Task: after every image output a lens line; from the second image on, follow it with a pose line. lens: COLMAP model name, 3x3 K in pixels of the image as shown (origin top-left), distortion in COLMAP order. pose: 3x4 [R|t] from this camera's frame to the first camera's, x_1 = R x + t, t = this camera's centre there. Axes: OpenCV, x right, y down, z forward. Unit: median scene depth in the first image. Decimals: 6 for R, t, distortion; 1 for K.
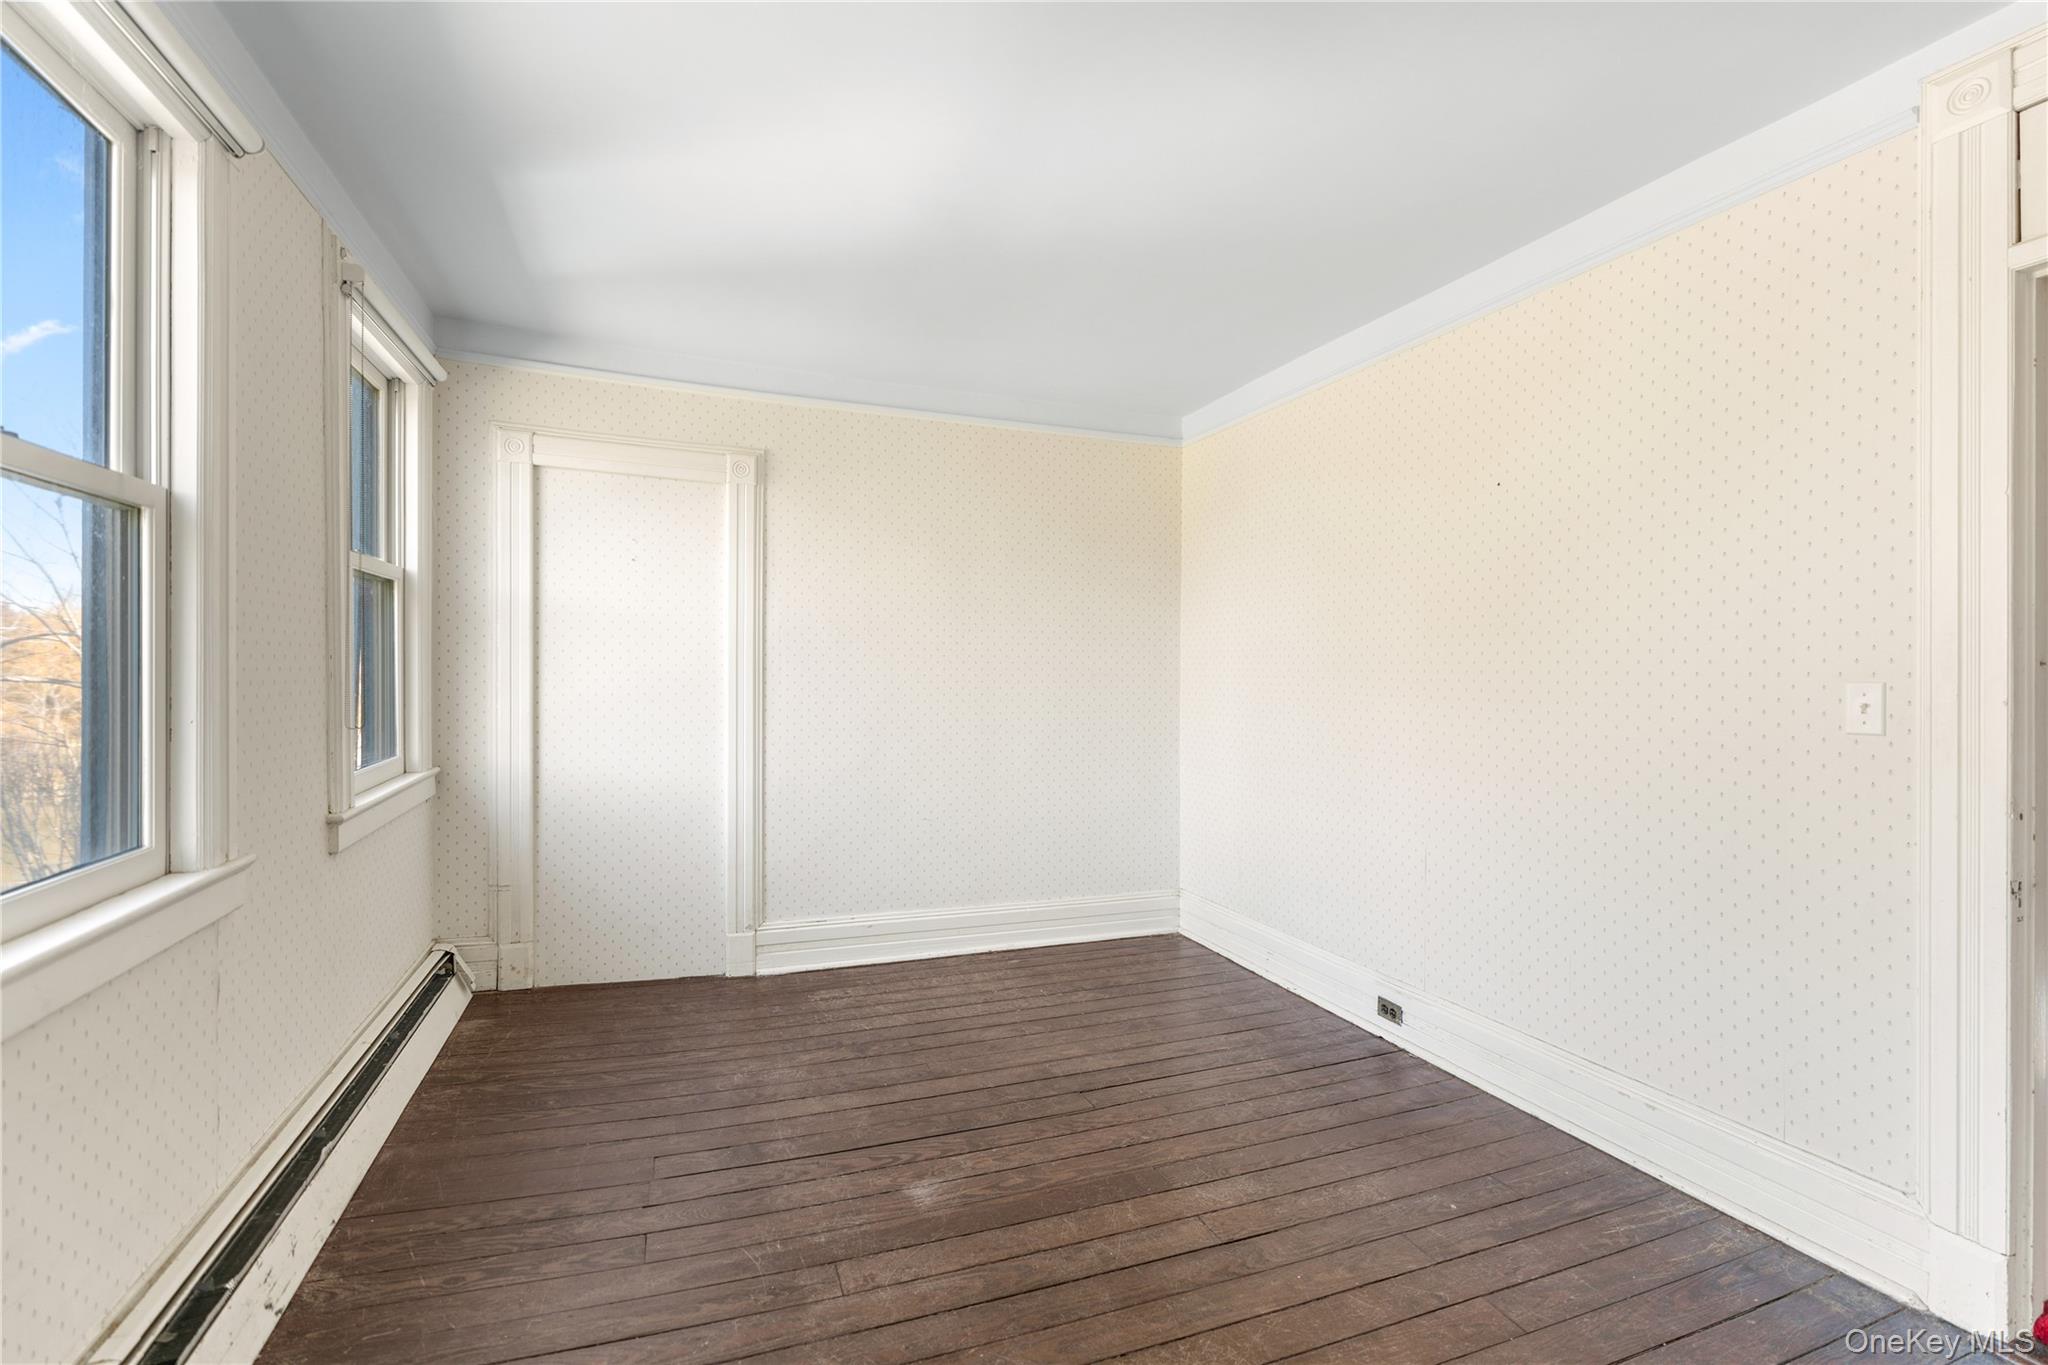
lens RADIAL K [[936.8, 0, 1021.4], [0, 936.8, 675.5], [0, 0, 1]] dist [-0.012520, 0.003256]
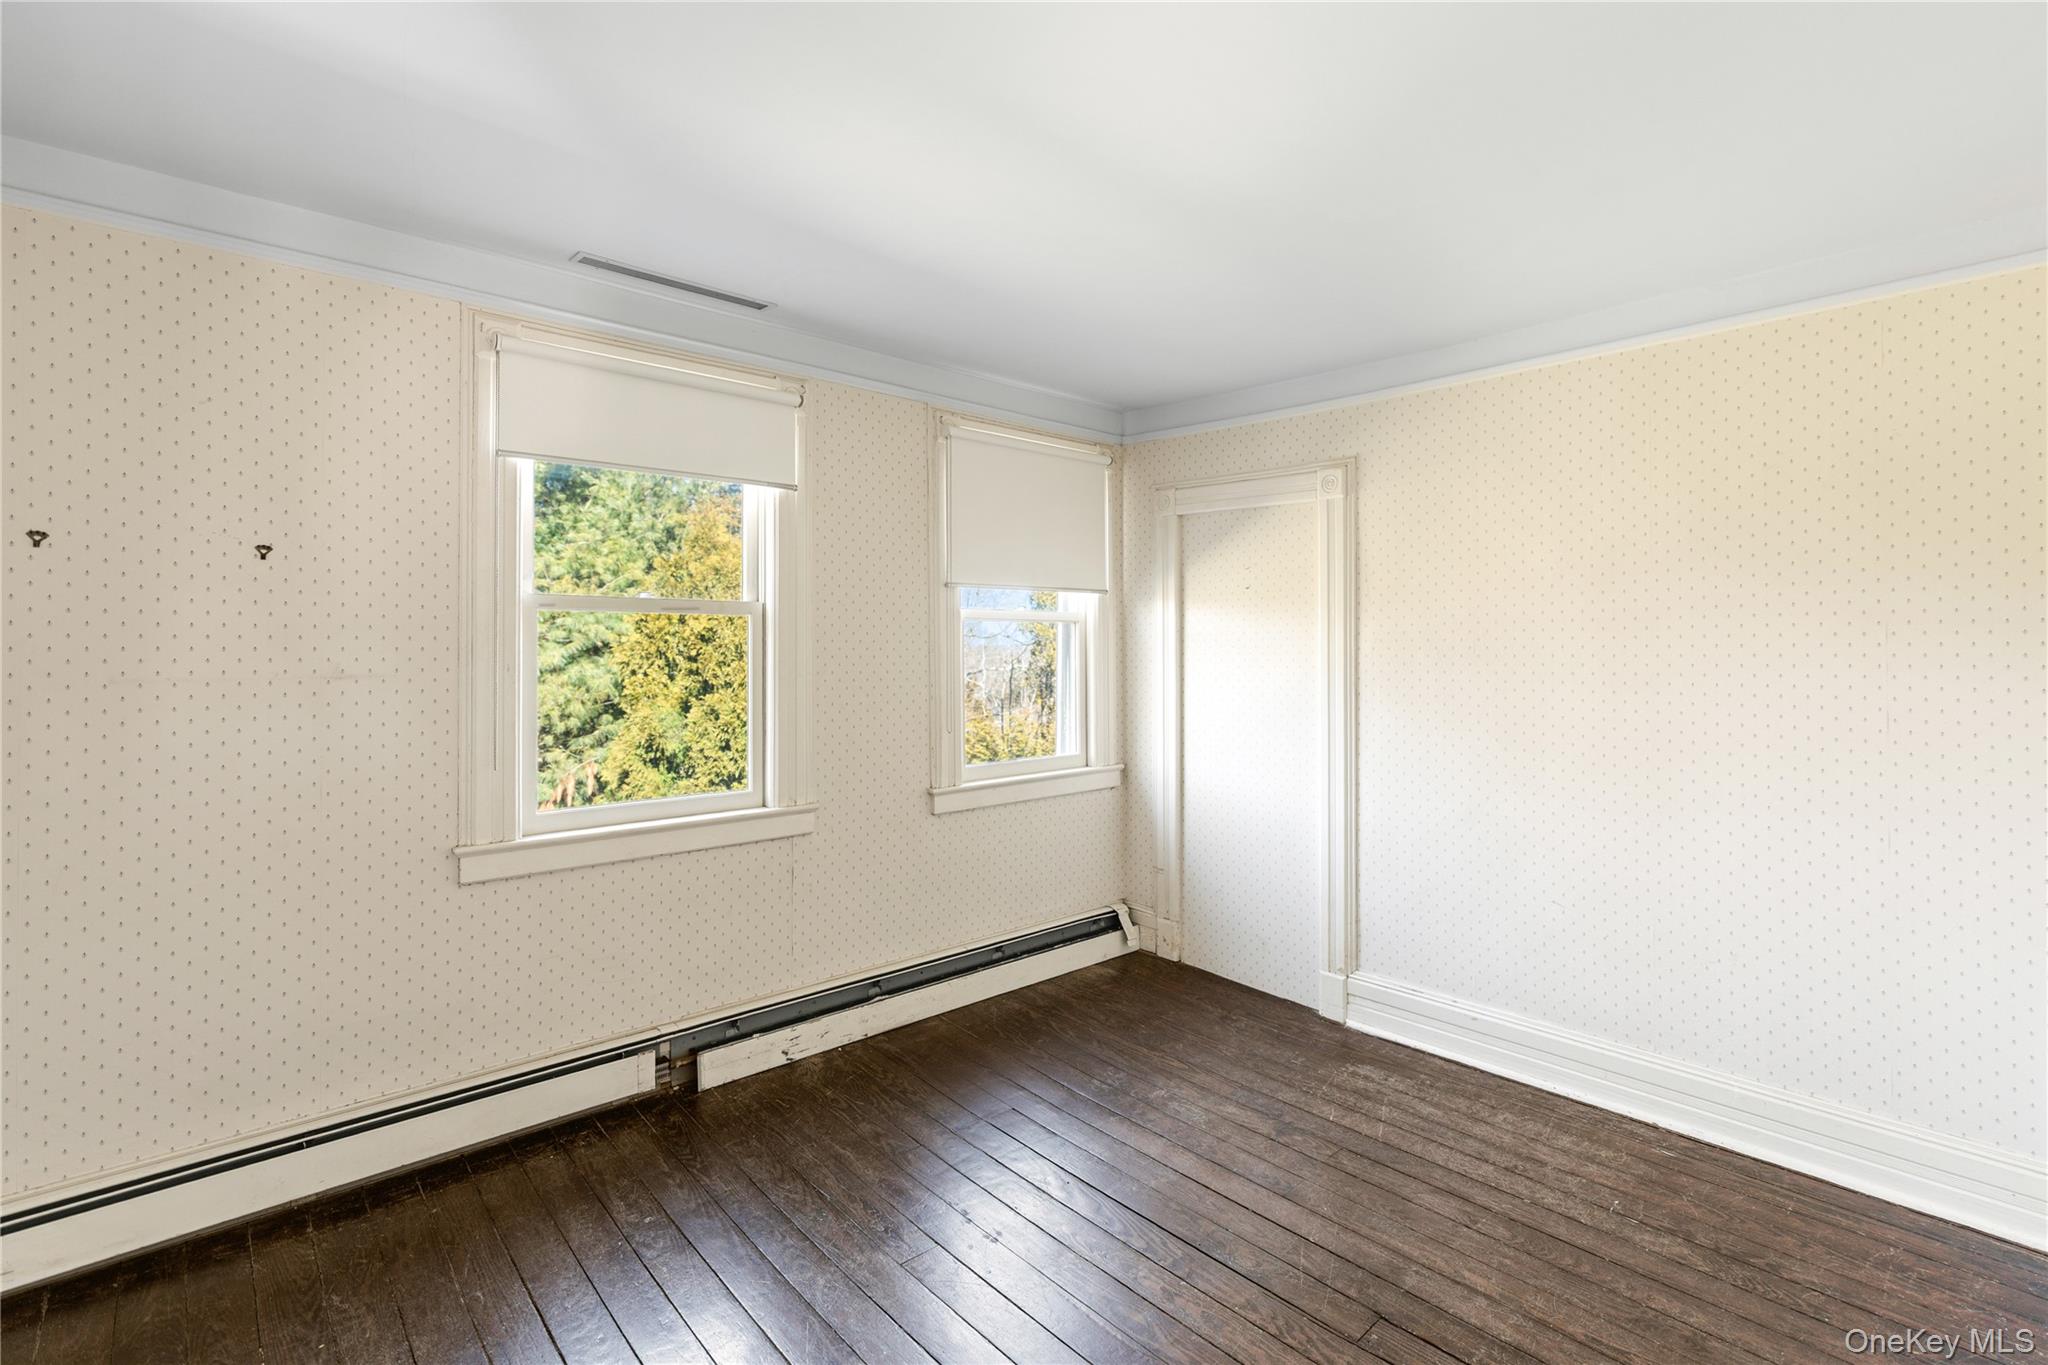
lens RADIAL K [[936.8, 0, 1001.4], [0, 936.8, 647.1], [0, 0, 1]] dist [-0.012520, 0.003256]
pose [[0.353654, -0.009844, -0.935325, 0.496462], [-0.003569, 0.999923, -0.011873, -0.044145], [0.935370, 0.007537, 0.353591, 0.374467]]
